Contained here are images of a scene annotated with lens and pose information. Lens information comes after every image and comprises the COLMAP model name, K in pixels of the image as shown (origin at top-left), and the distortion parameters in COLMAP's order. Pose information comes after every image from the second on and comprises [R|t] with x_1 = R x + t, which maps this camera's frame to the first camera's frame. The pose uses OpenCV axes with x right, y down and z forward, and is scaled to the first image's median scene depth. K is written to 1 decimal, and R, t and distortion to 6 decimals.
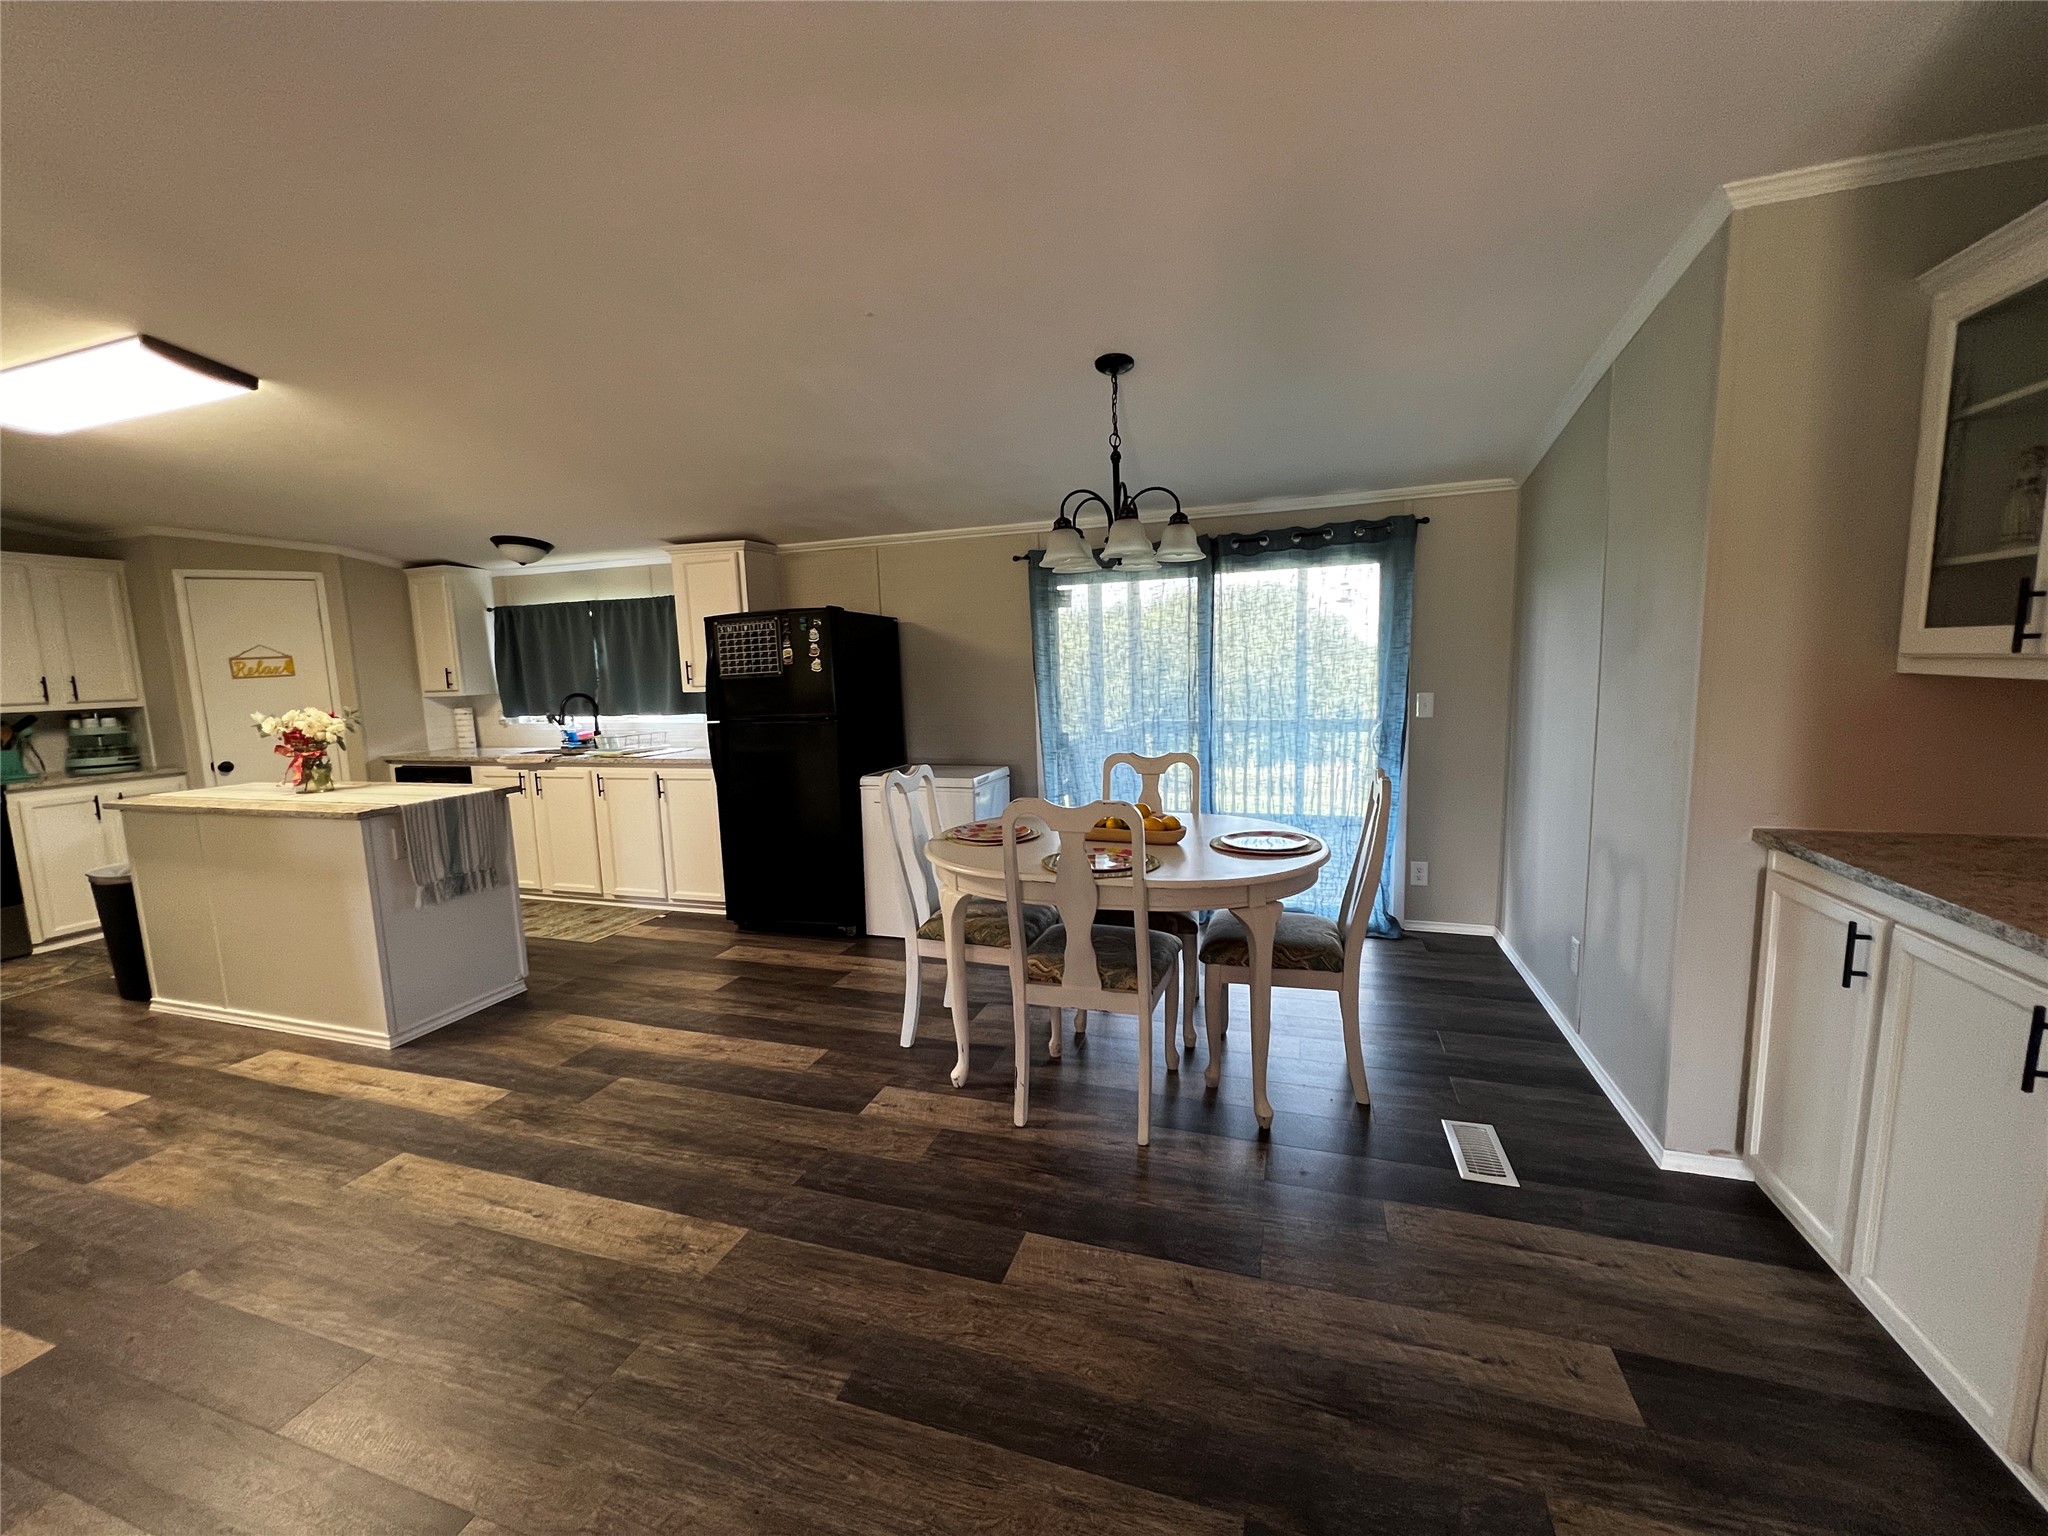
lens RADIAL K [[821.2, 0, 1029.0], [0, 821.2, 769.6], [0, 0, 1]] dist [-0.001540, 0.000497]
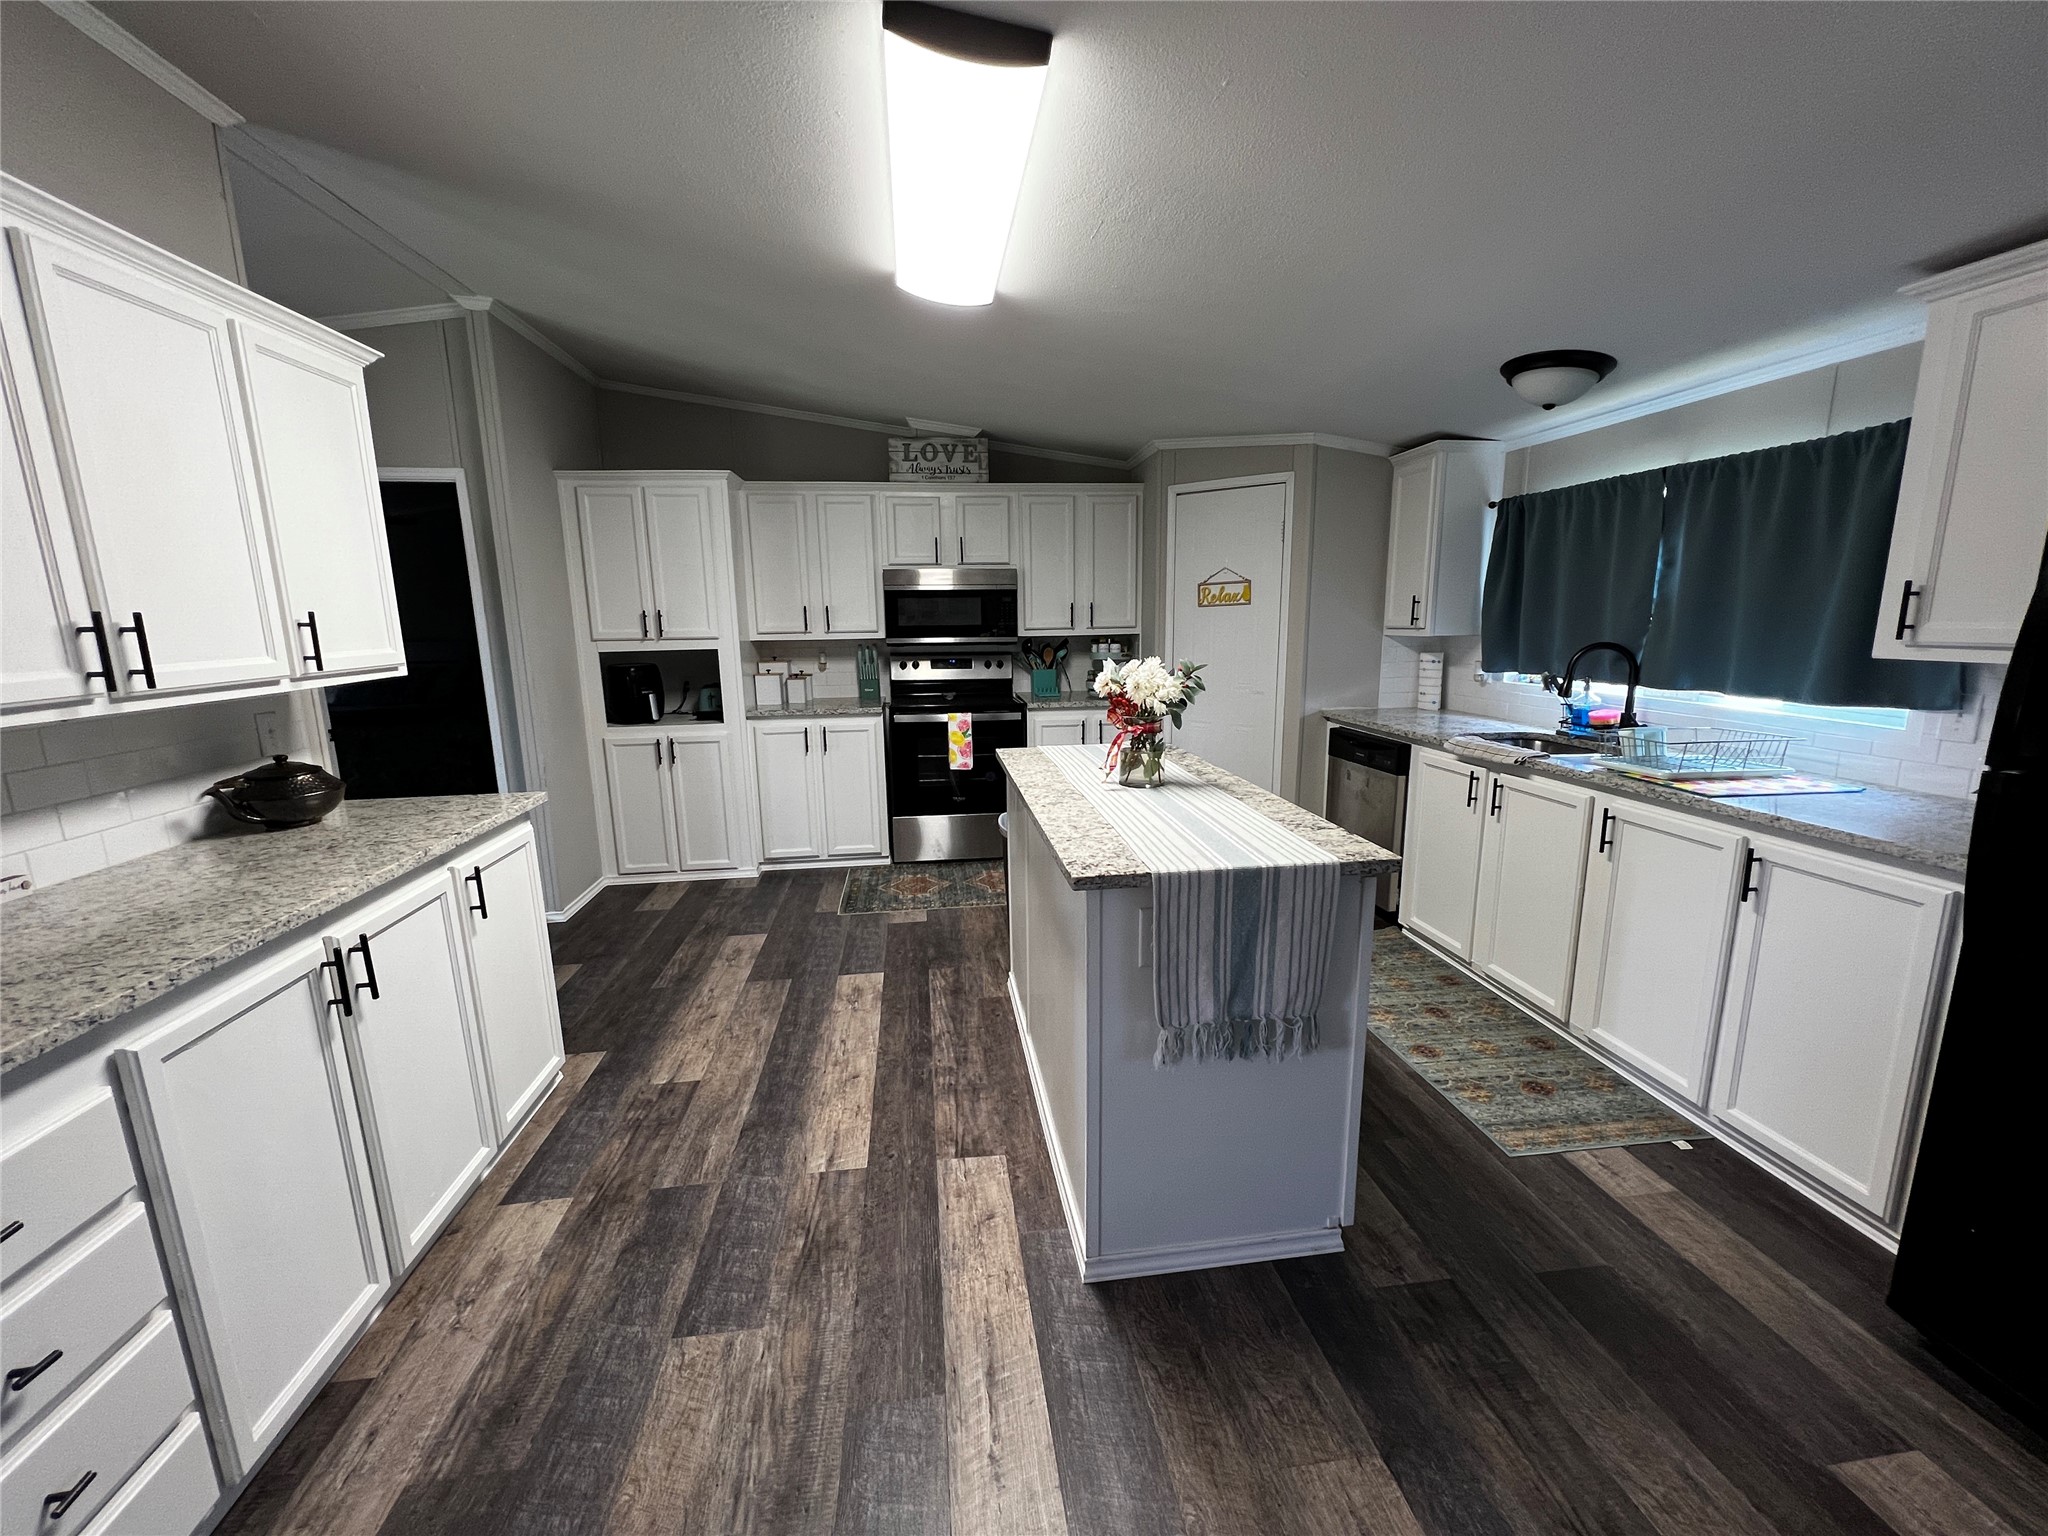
lens RADIAL K [[823.2, 0, 1024.0], [0, 823.2, 768.0], [0, 0, 1]] dist [0.003733, 0.000226]
pose [[0.427581, 0.189680, -0.883853, -0.233156], [-0.114222, 0.981238, 0.155323, -0.057571], [0.896732, 0.034542, 0.441224, 0.450885]]
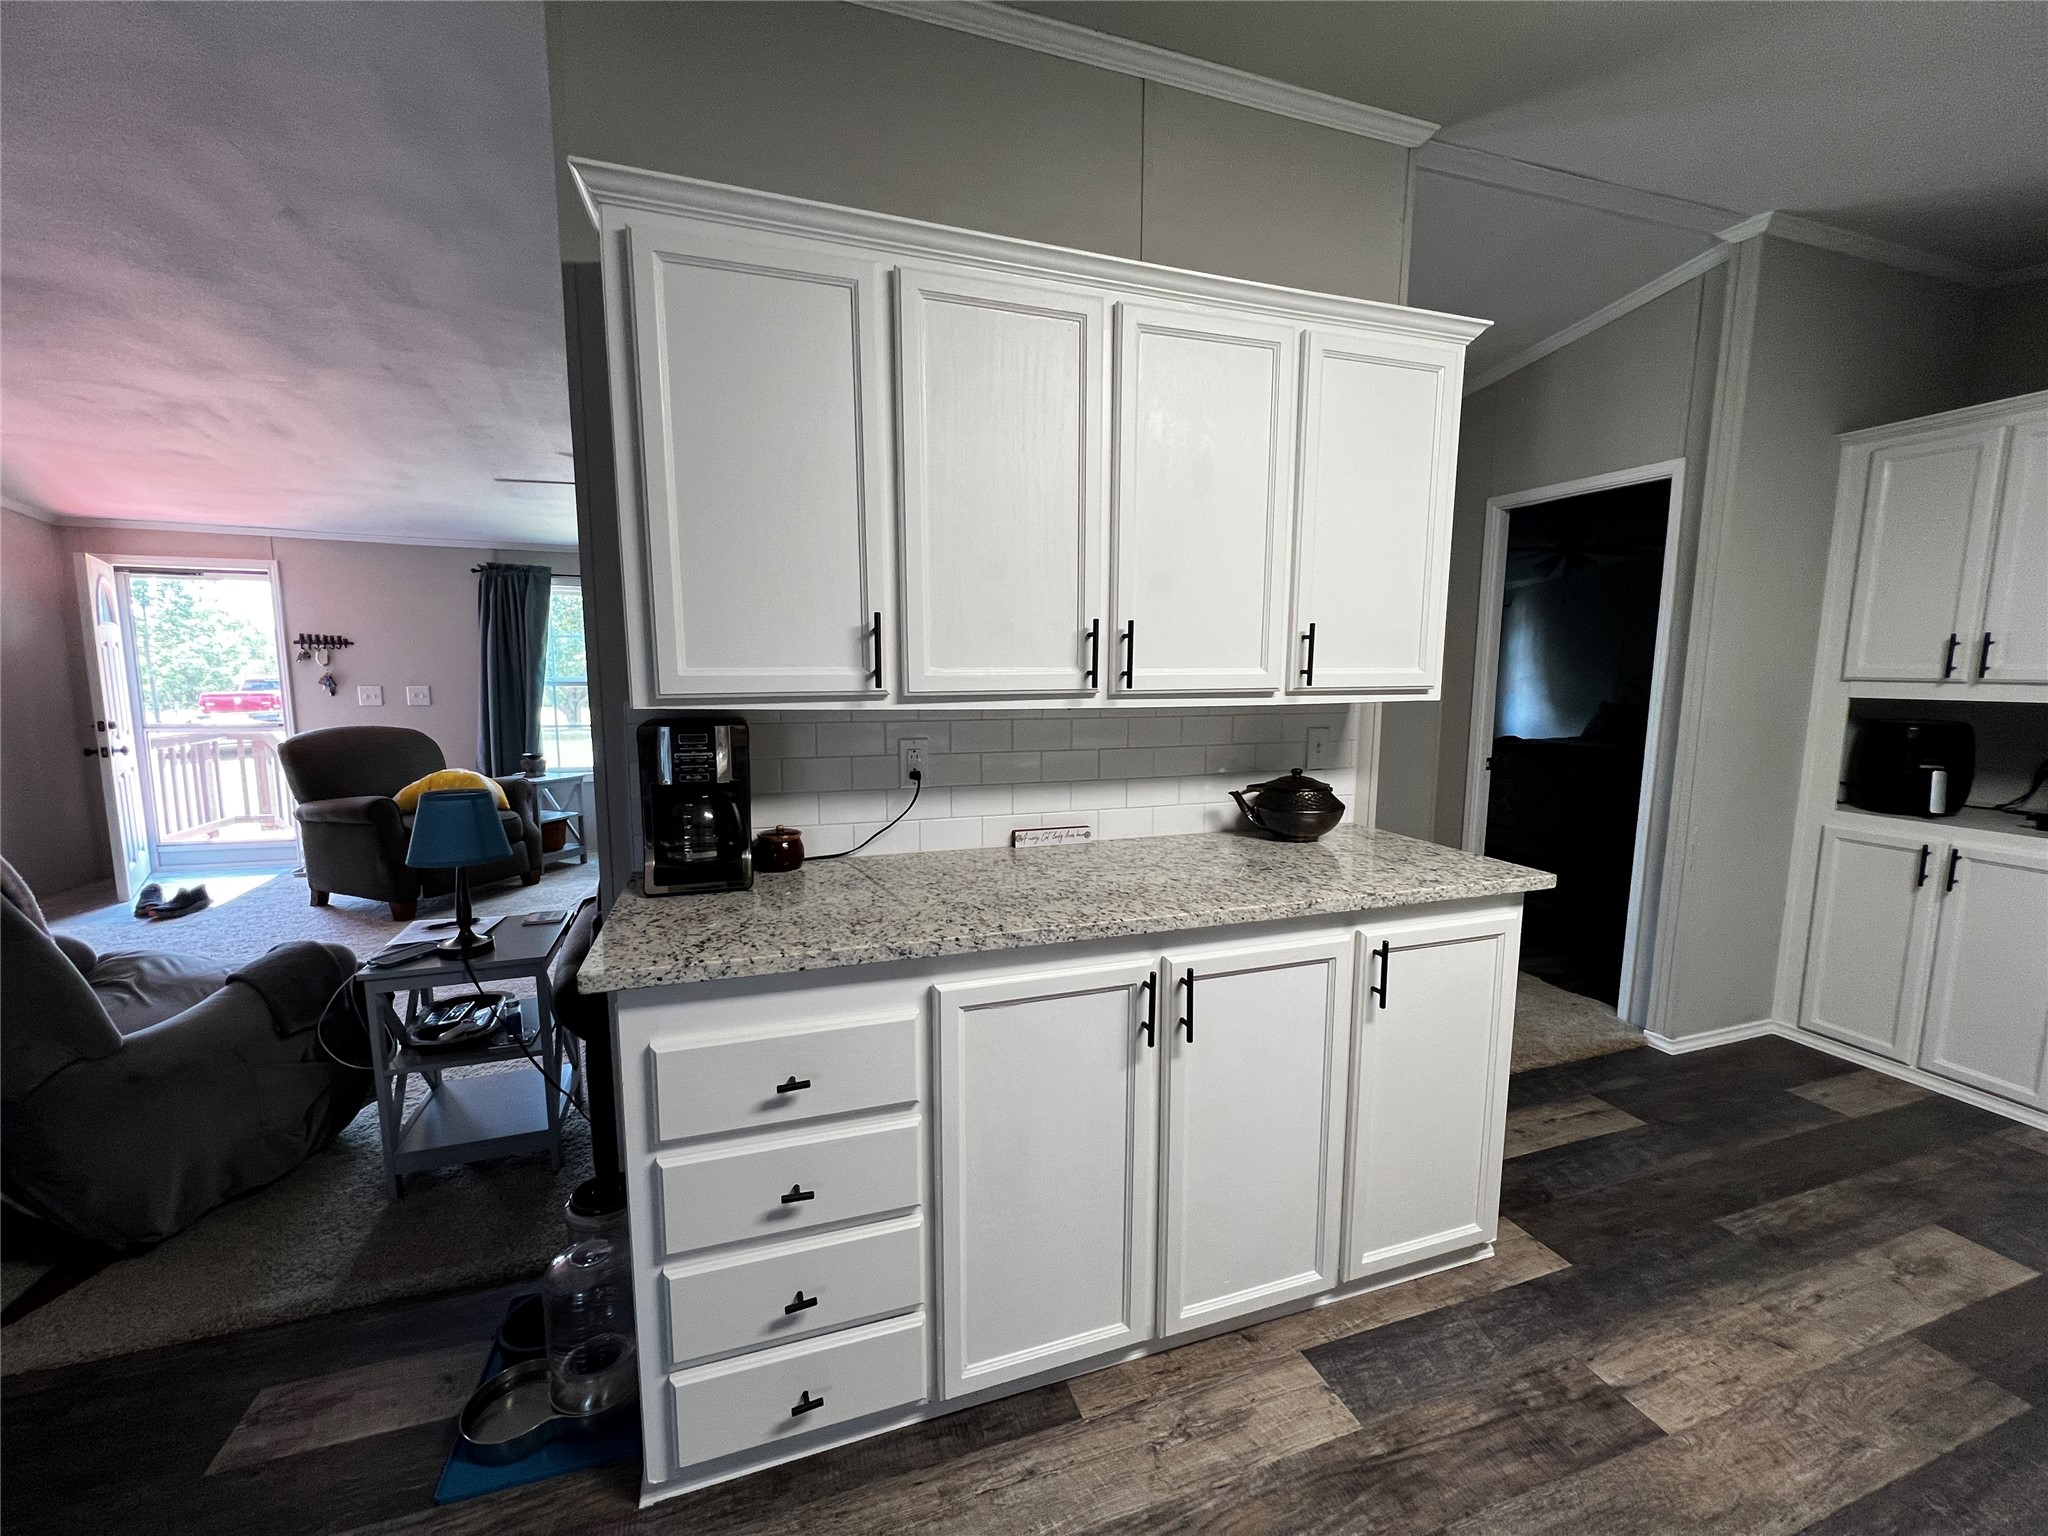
lens RADIAL K [[821.2, 0, 1029.0], [0, 821.2, 769.6], [0, 0, 1]] dist [-0.001540, 0.000497]
pose [[-0.801857, 0.102364, -0.588682, -0.411960], [-0.059303, 0.966718, 0.248878, -0.051528], [0.594566, 0.234476, -0.769099, 0.540172]]
